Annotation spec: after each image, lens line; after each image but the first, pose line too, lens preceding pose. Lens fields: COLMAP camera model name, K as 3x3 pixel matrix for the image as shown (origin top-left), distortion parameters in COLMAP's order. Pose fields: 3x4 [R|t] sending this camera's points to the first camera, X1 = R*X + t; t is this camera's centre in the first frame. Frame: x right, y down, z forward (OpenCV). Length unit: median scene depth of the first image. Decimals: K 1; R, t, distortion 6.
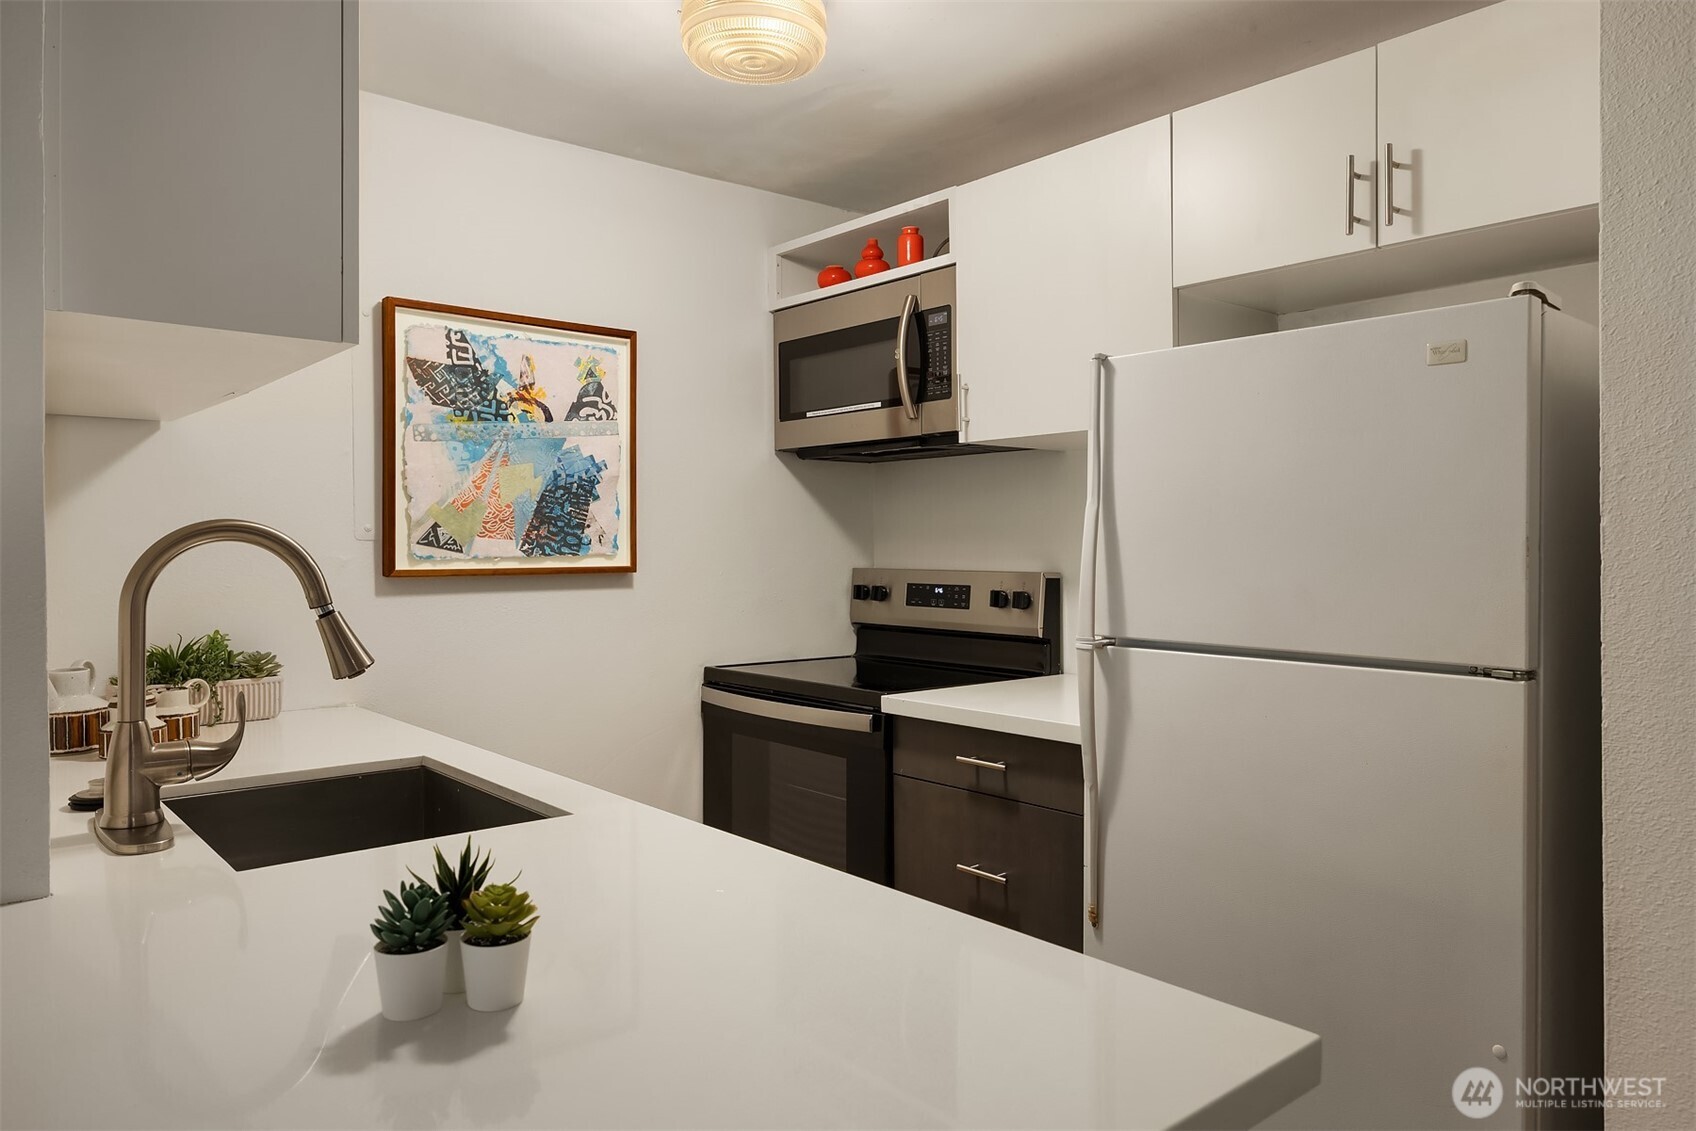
lens RADIAL K [[1123.4, 0, 889.1], [0, 1123.4, 546.7], [0, 0, 1]] dist [0.023449, -0.000385]
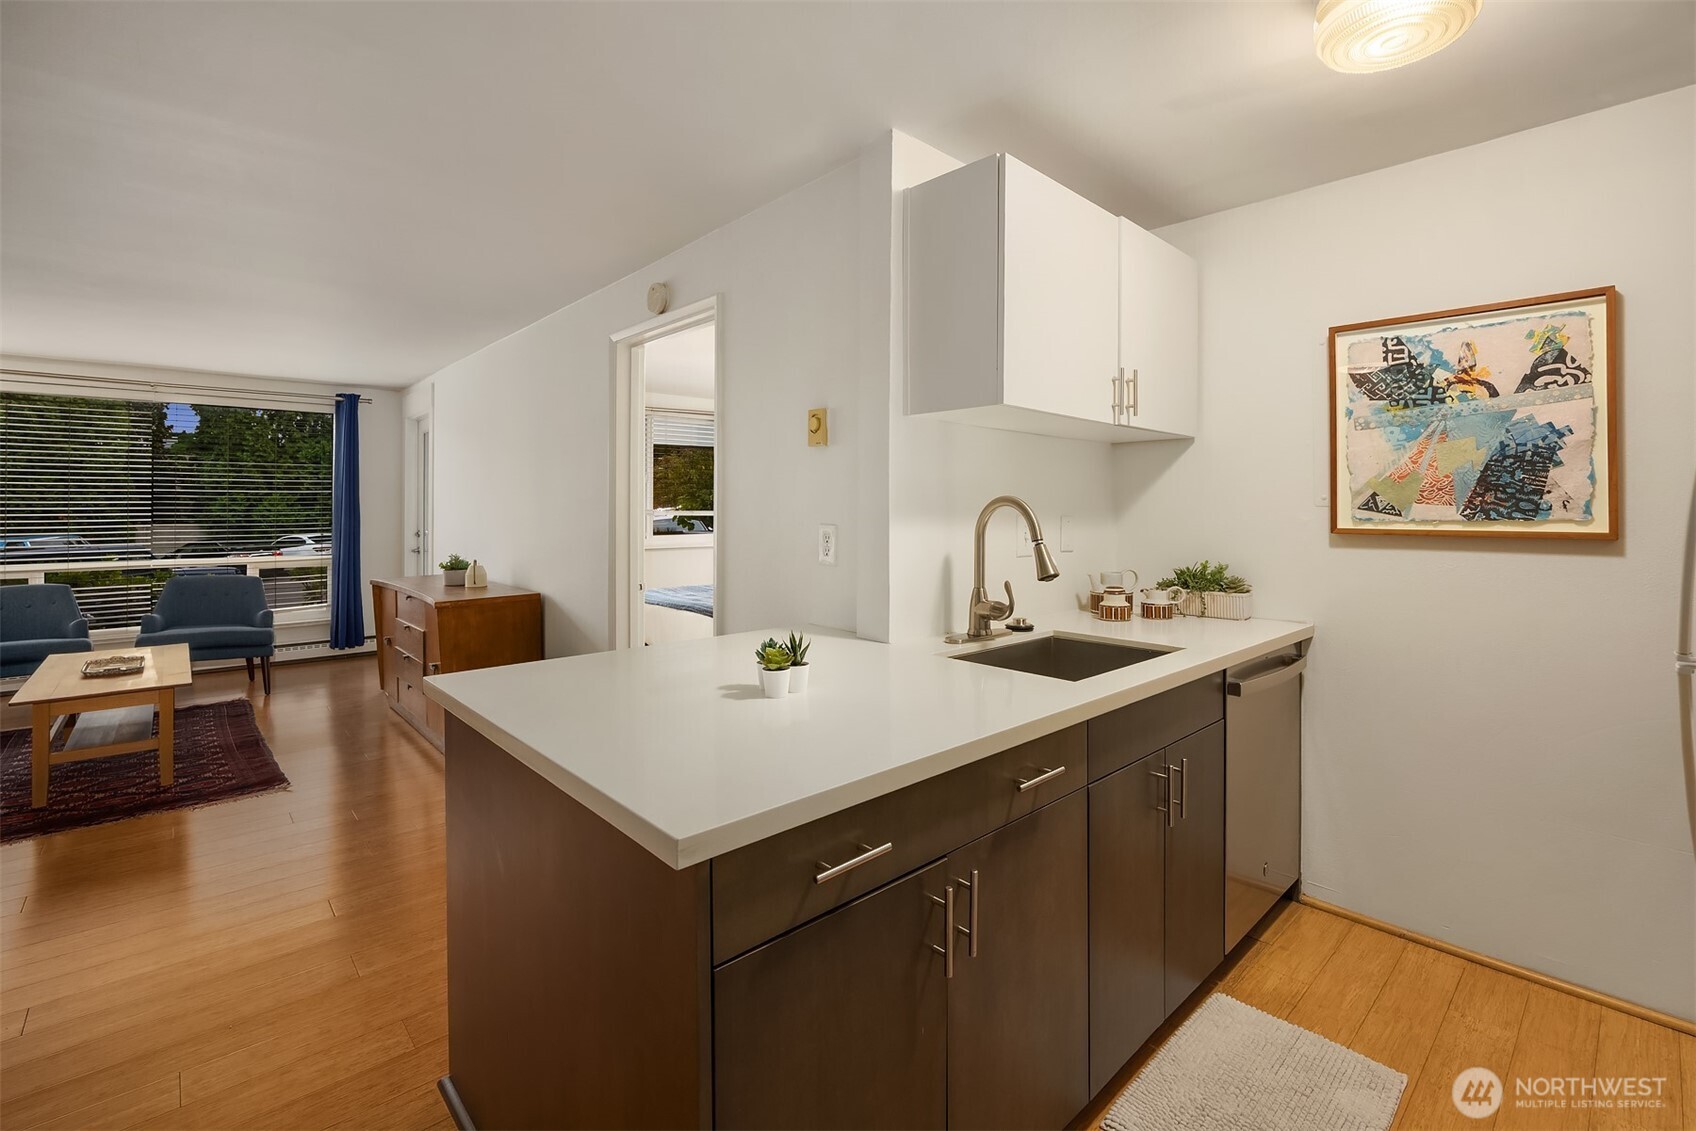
lens RADIAL K [[754.6, 0, 854.4], [0, 754.6, 500.1], [0, 0, 1]] dist [-0.022894, 0.002233]
pose [[0.016751, -0.009365, -0.999816, 0.417369], [-0.004751, 0.999944, -0.009446, -0.001817], [0.999848, 0.004908, 0.016705, 0.383650]]
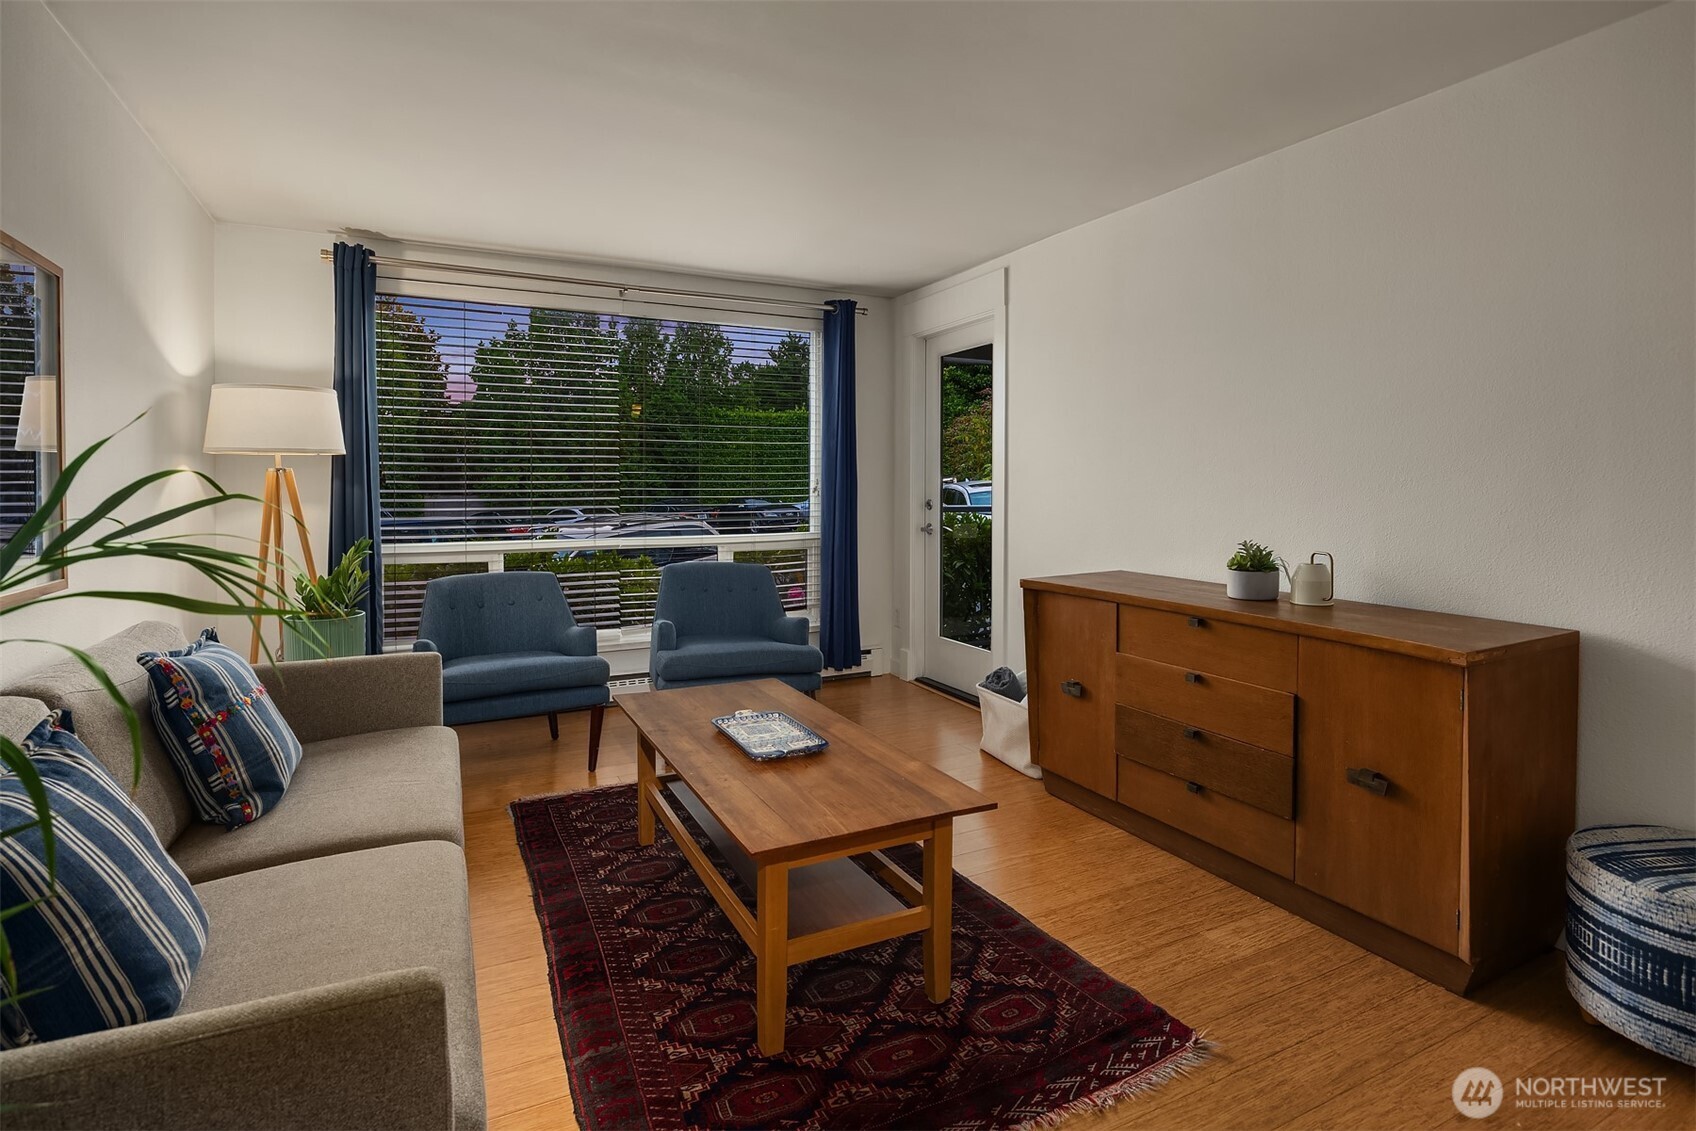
lens RADIAL K [[852.2, 0, 849.1], [0, 852.2, 501.2], [0, 0, 1]] dist [-0.010892, -0.000003]
pose [[-0.256743, 0.023146, -0.966202, -0.153989], [-0.004318, 0.999676, 0.025096, 0.036237], [0.966470, 0.010616, -0.256560, -0.648890]]
